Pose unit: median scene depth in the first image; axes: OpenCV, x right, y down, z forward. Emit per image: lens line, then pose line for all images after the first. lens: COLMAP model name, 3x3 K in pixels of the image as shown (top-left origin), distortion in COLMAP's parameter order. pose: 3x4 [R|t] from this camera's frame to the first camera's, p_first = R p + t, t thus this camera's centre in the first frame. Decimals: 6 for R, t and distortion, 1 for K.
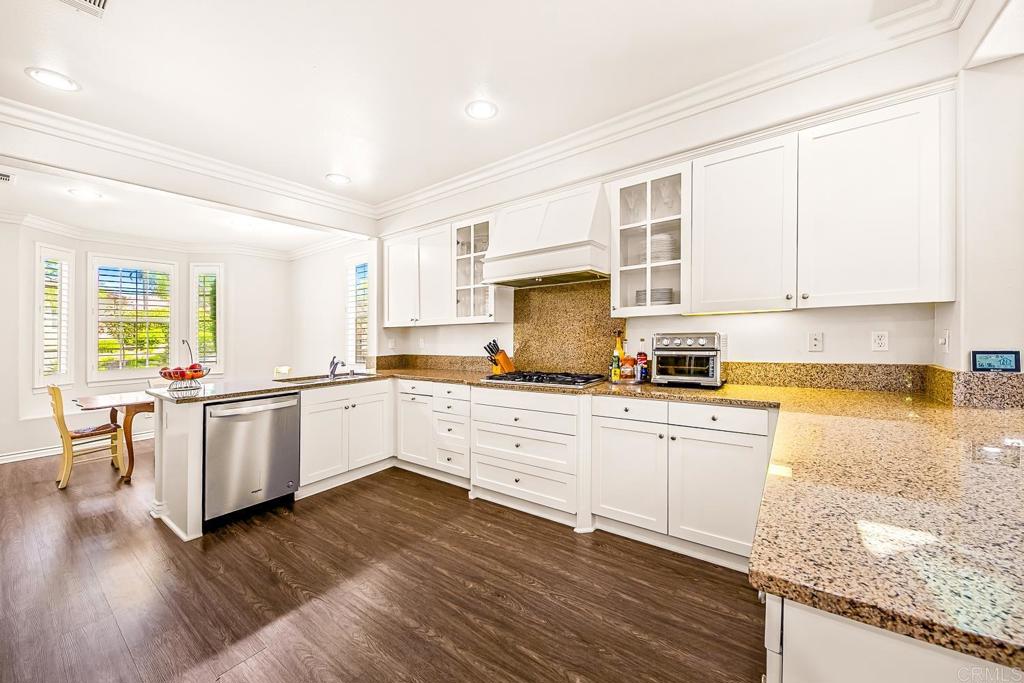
lens RADIAL K [[382.2, 0, 512.0], [0, 382.2, 341.5], [0, 0, 1]] dist [-0.015225, -0.000063]
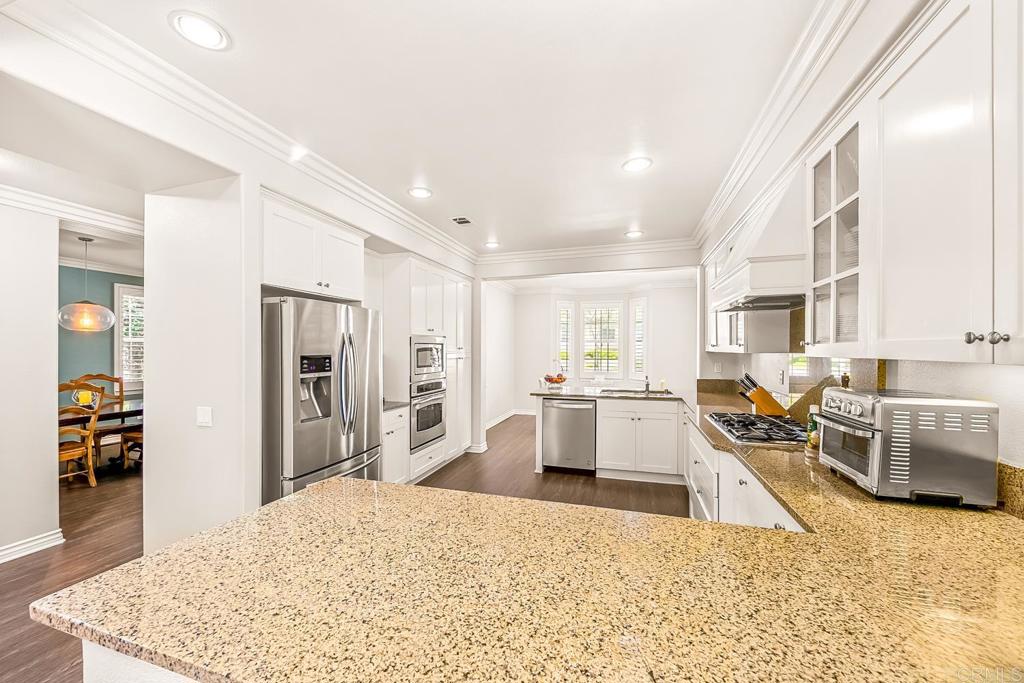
lens RADIAL K [[385.4, 0, 512.0], [0, 385.4, 341.5], [0, 0, 1]] dist [0.000132, 0.000004]
pose [[0.316064, 0.000291, -0.948738, 0.655005], [-0.021105, 0.999755, -0.006724, -0.062780], [0.948503, 0.022148, 0.315993, 0.235194]]
